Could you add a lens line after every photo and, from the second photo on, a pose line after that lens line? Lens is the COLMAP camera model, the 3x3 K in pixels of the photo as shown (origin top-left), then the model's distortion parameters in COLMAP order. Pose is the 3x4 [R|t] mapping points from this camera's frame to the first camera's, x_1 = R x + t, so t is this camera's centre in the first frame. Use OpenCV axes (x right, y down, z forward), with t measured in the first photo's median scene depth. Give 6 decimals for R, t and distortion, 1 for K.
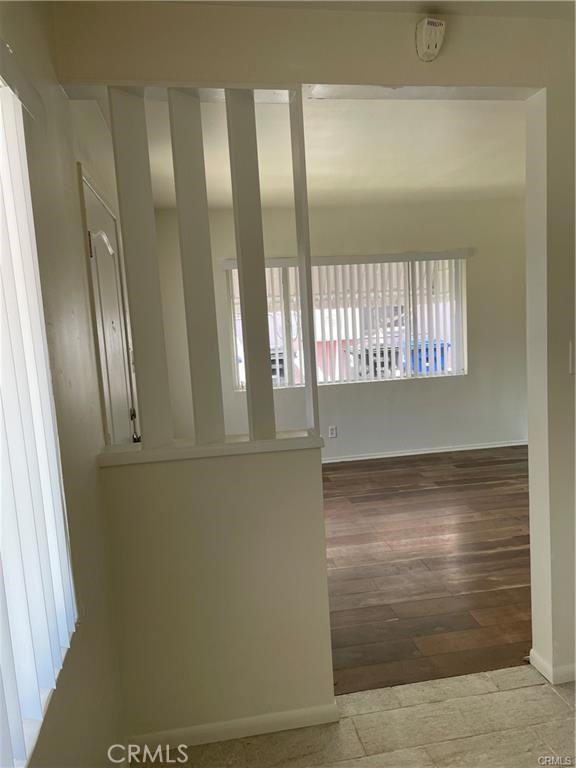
lens RADIAL K [[585.9, 0, 292.2], [0, 585.9, 381.4], [0, 0, 1]] dist [0.101317, -0.118437]
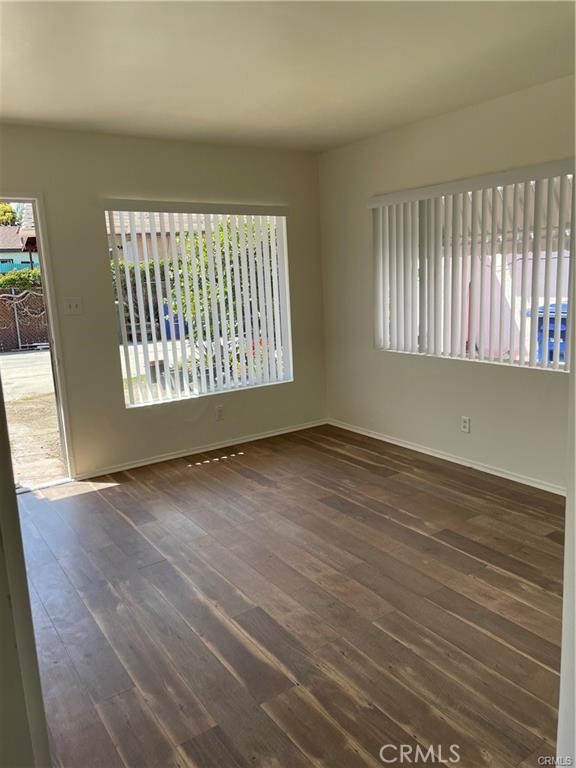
lens RADIAL K [[585.9, 0, 292.2], [0, 585.9, 381.4], [0, 0, 1]] dist [0.101317, -0.118437]
pose [[0.418984, 0.208521, -0.883726, 0.688294], [-0.088808, 0.978018, 0.188665, -0.097386], [0.903640, -0.000566, 0.428292, 0.532903]]
